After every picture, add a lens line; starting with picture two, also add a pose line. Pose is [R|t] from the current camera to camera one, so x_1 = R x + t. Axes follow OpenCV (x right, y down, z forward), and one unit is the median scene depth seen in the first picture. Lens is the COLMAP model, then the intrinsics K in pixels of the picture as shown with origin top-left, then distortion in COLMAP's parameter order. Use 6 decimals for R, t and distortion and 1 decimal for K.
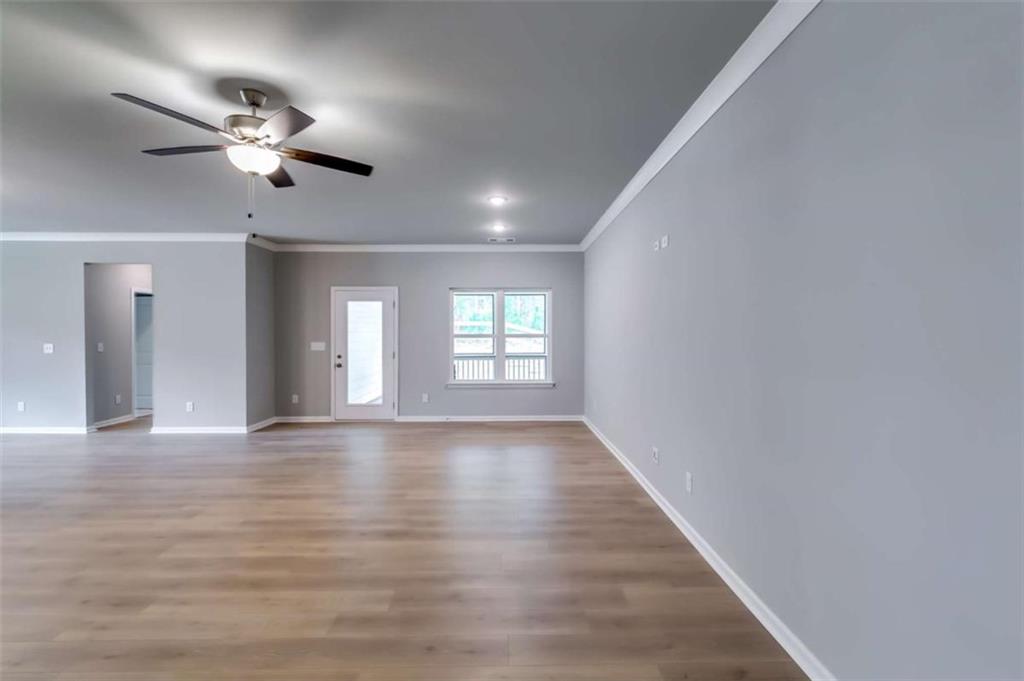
lens RADIAL K [[456.6, 0, 512.0], [0, 456.6, 340.5], [0, 0, 1]] dist [0.003591, 0.000161]
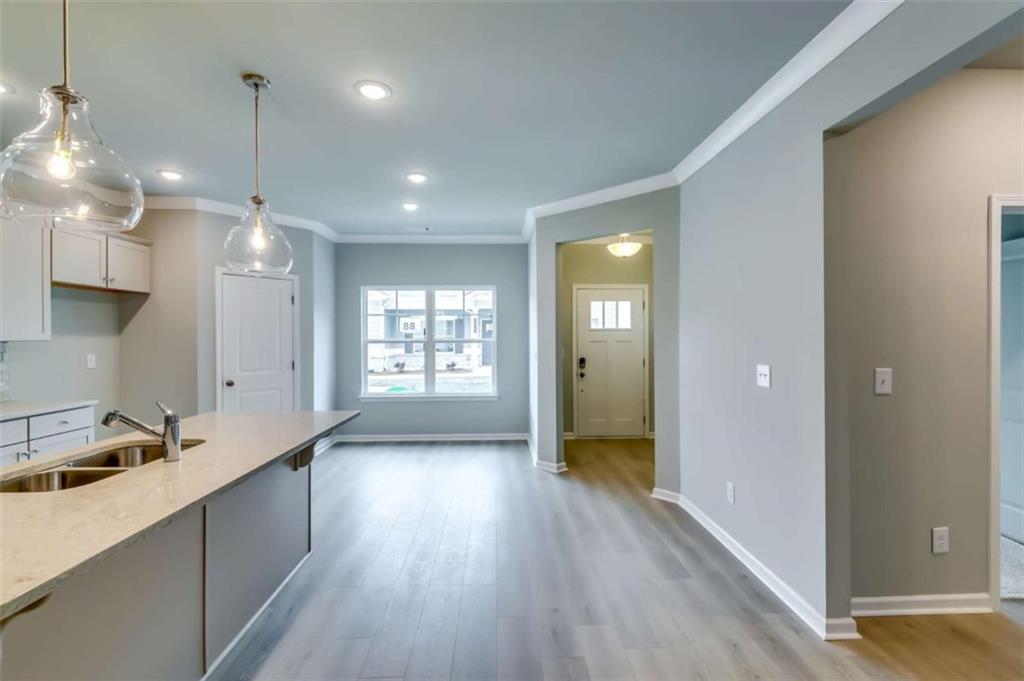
lens RADIAL K [[456.6, 0, 512.0], [0, 456.6, 340.5], [0, 0, 1]] dist [0.003591, 0.000161]
pose [[0.021270, 0.004665, -0.999763, -0.547000], [-0.008629, 0.999953, 0.004483, -0.013746], [0.999737, 0.008532, 0.021309, 0.697130]]
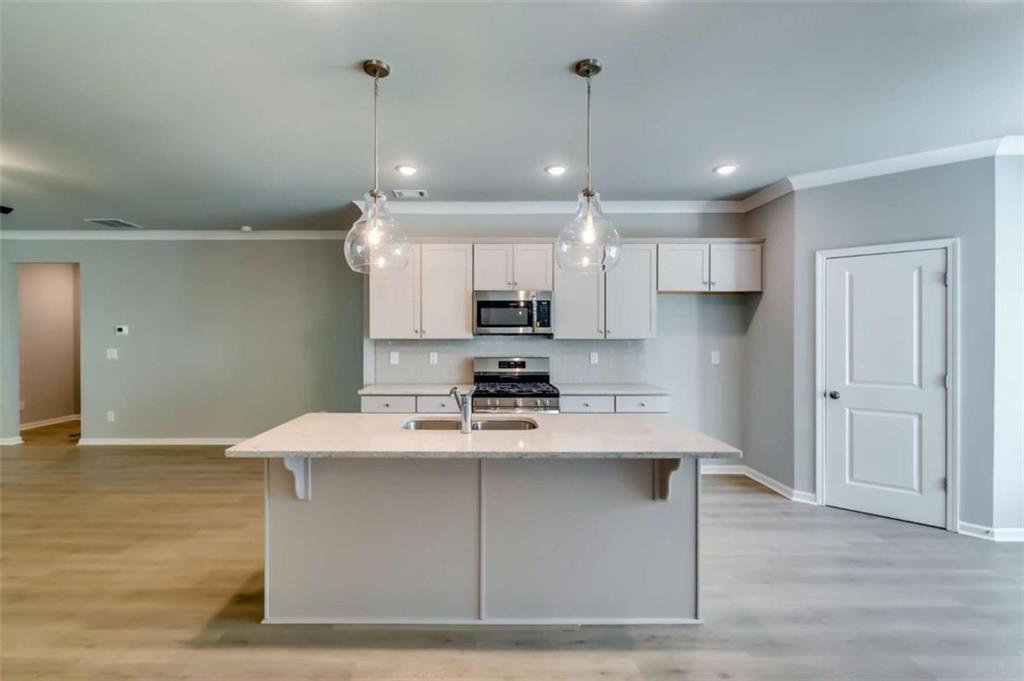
lens RADIAL K [[467.9, 0, 474.6], [0, 467.9, 338.4], [0, 0, 1]] dist [0.002988, 0.000116]
pose [[-0.999921, -0.003796, 0.012012, -0.818638], [-0.003629, 0.999897, 0.013860, -0.016133], [-0.012063, 0.013815, -0.999832, 0.849061]]
